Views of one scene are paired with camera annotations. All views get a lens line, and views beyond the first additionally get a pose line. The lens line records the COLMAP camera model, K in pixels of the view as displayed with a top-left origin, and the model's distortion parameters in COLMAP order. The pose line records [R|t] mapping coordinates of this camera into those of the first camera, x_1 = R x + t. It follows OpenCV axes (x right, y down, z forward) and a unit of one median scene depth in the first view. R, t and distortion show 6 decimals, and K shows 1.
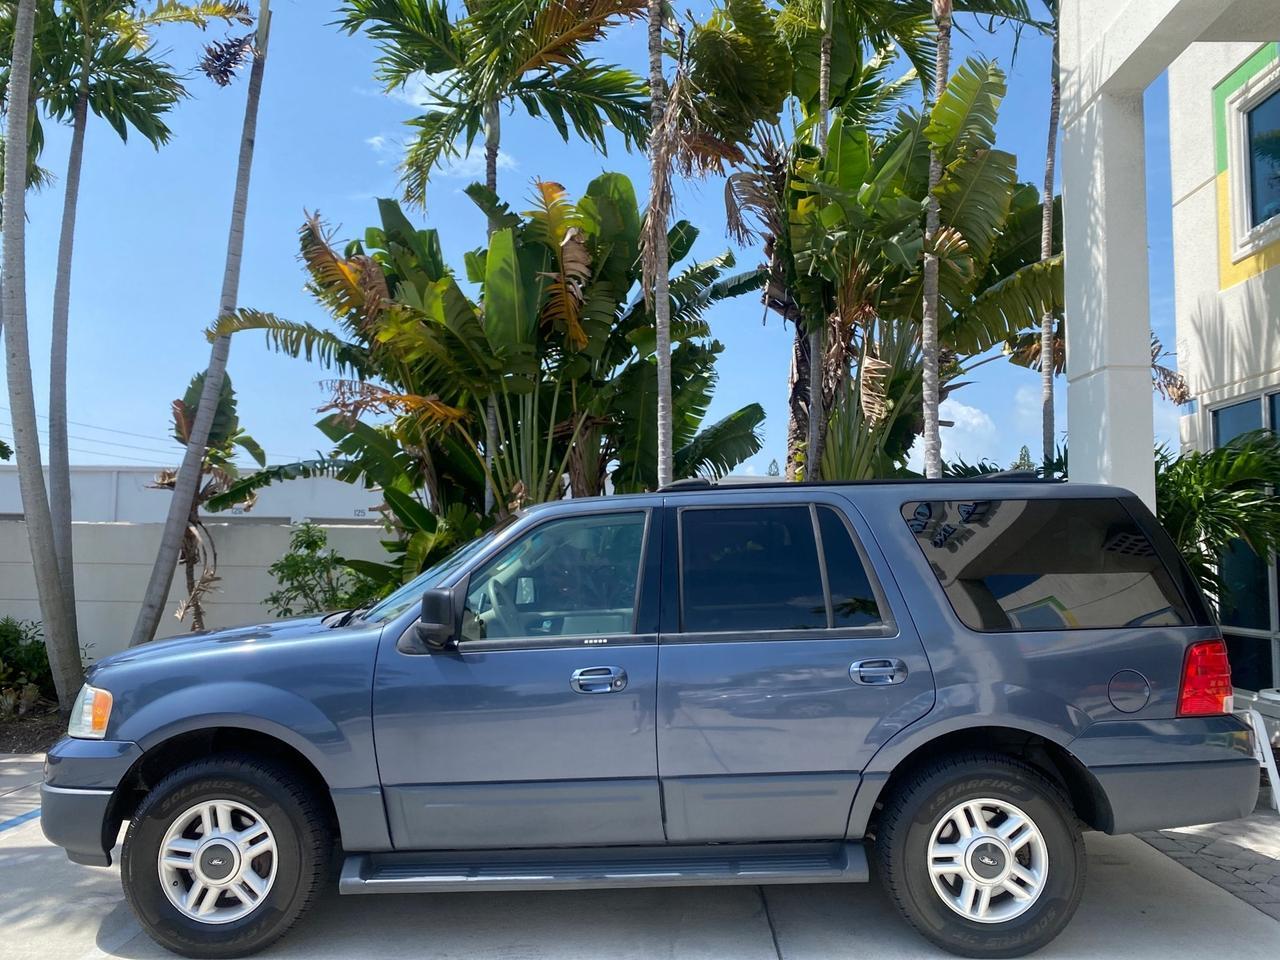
lens RADIAL K [[975.5, 0, 638.3], [0, 975.5, 477.5], [0, 0, 1]] dist [0.007332, -0.004774]
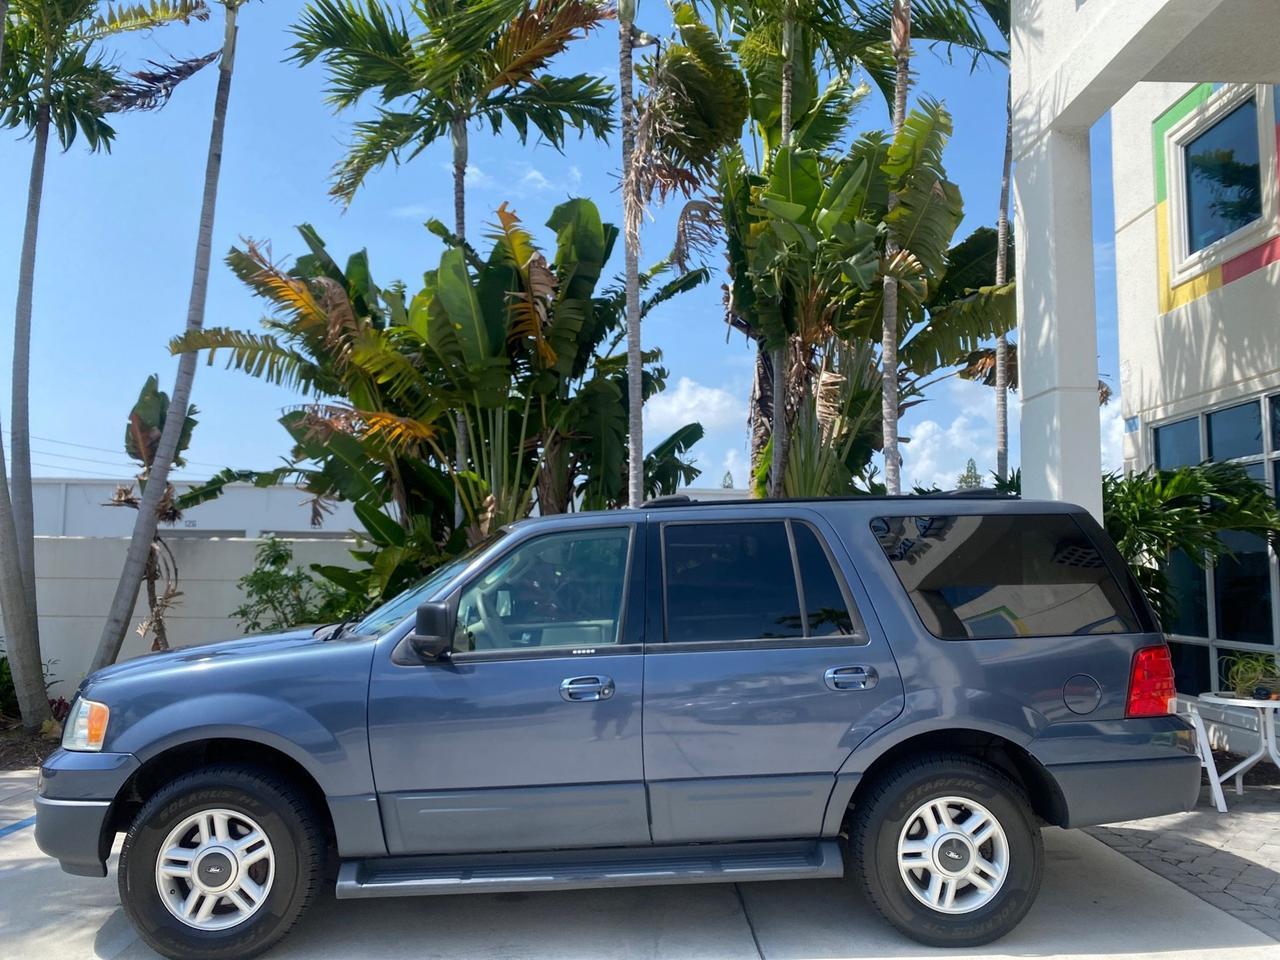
lens RADIAL K [[975.5, 0, 640.1], [0, 975.5, 481.6], [0, 0, 1]] dist [0.006003, 0.000866]
pose [[0.998779, 0.000971, 0.049390, -0.018003], [-0.000563, 0.999965, -0.008288, -0.002792], [-0.049396, 0.008250, 0.998745, -0.024419]]
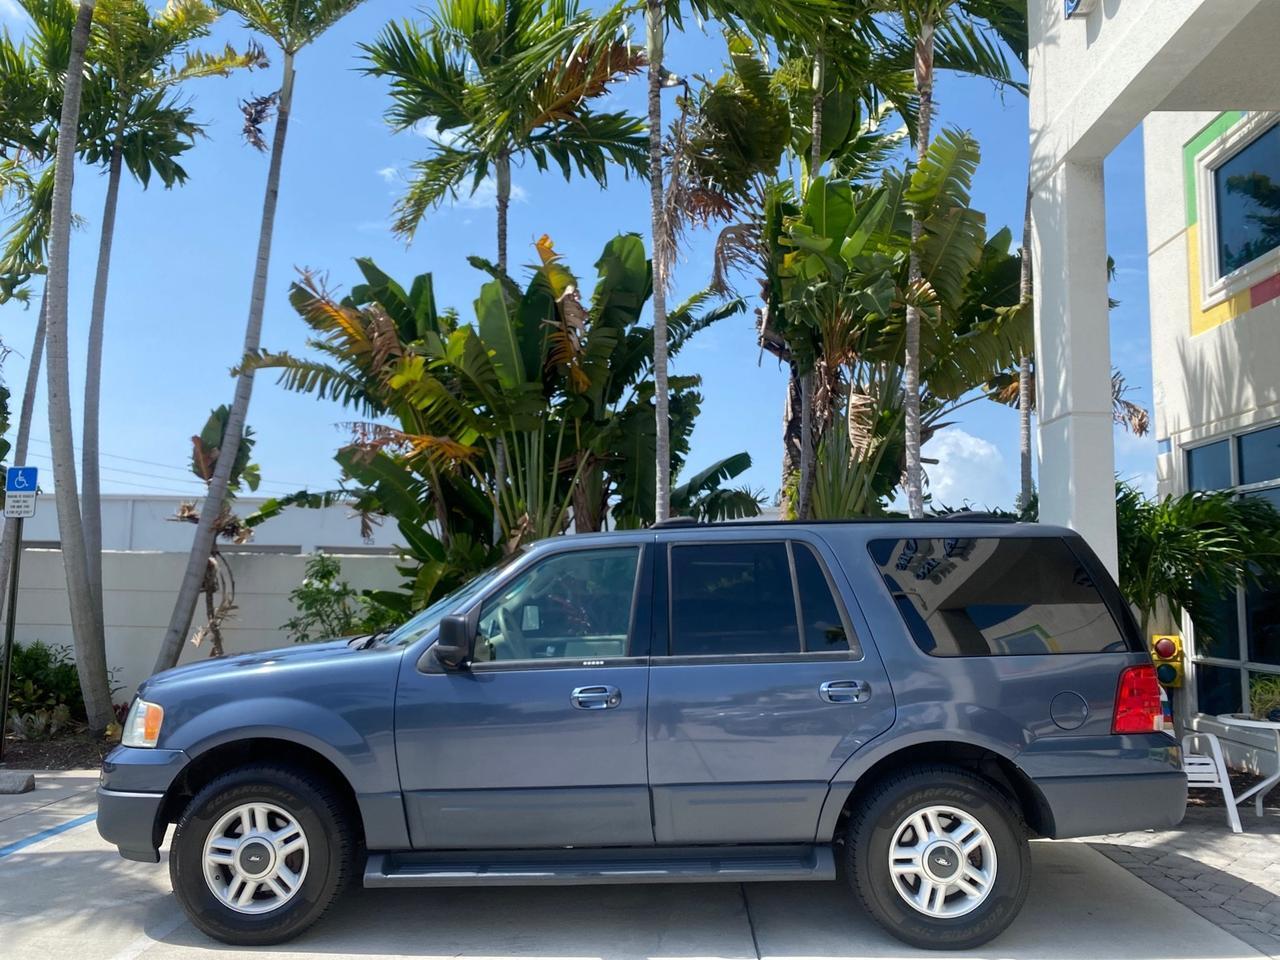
lens RADIAL K [[976.1, 0, 638.9], [0, 976.1, 480.9], [0, 0, 1]] dist [0.006288, -0.001439]
pose [[0.999976, 0.004599, -0.005177, 0.006865], [-0.004733, 0.999647, -0.026156, -0.006341], [0.005055, 0.026180, 0.999644, -0.065199]]
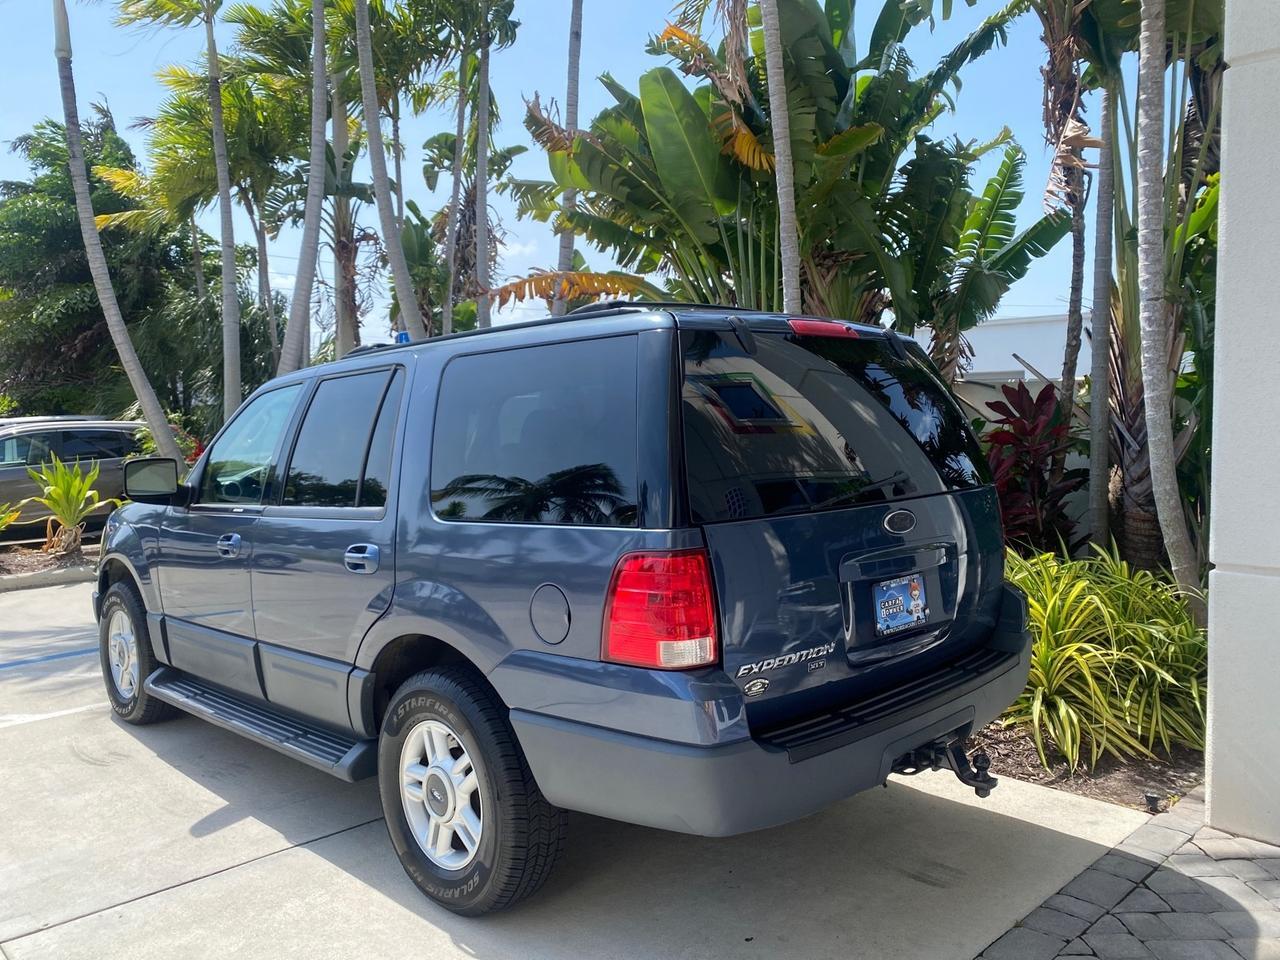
lens RADIAL K [[975.5, 0, 638.3], [0, 975.5, 477.5], [0, 0, 1]] dist [0.007332, -0.004774]
pose [[0.711548, 0.024526, -0.702210, 0.520847], [0.080661, 0.989932, 0.116308, 0.023335], [0.697993, -0.139399, 0.702406, 0.287943]]
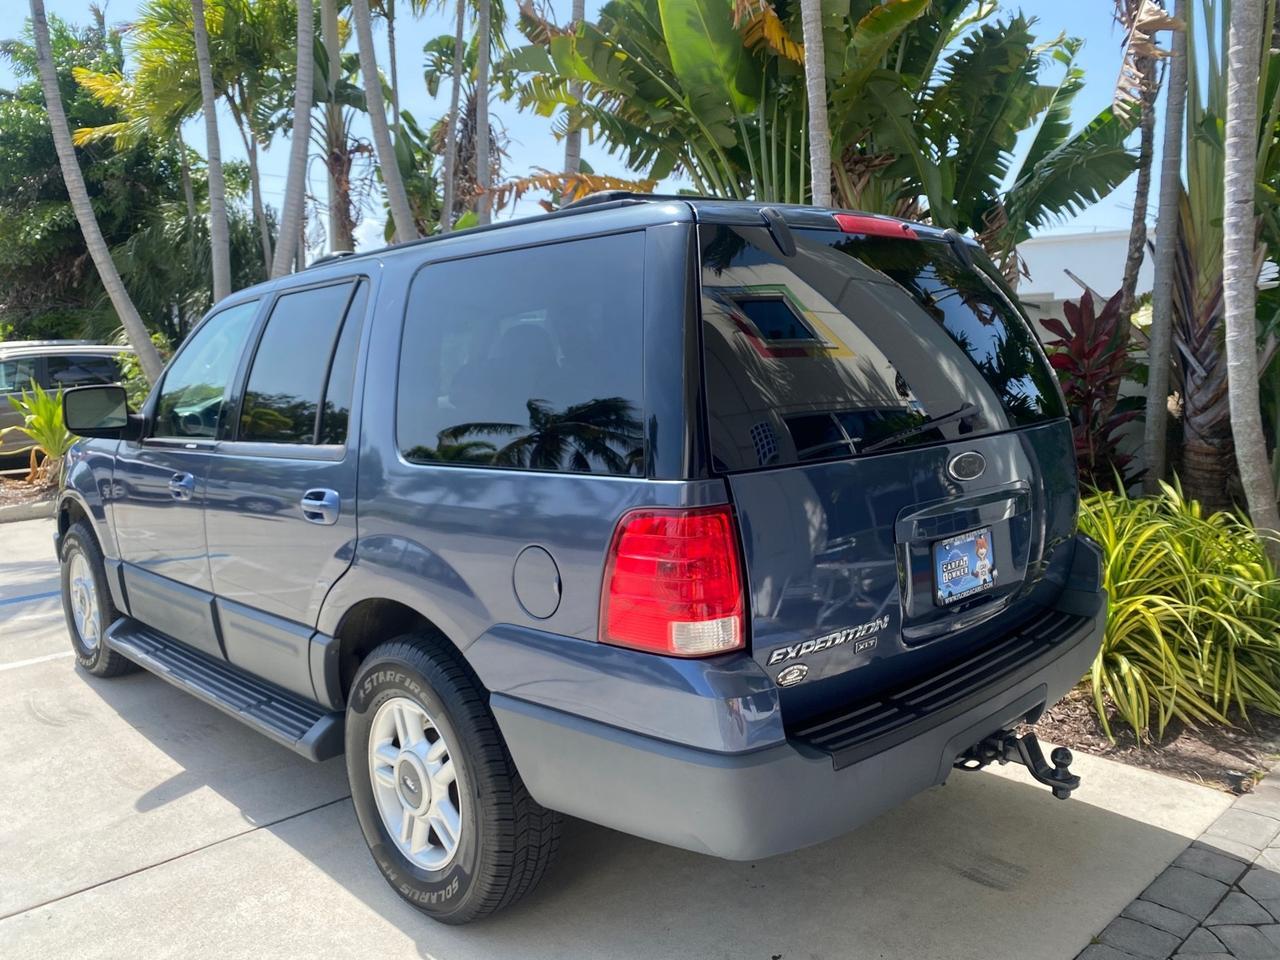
lens RADIAL K [[975.5, 0, 638.3], [0, 975.5, 477.5], [0, 0, 1]] dist [0.007332, -0.004774]
pose [[0.702130, 0.078297, -0.707730, 0.472400], [0.082283, 0.978355, 0.189869, 0.029161], [0.707278, -0.191547, 0.680491, 0.338975]]
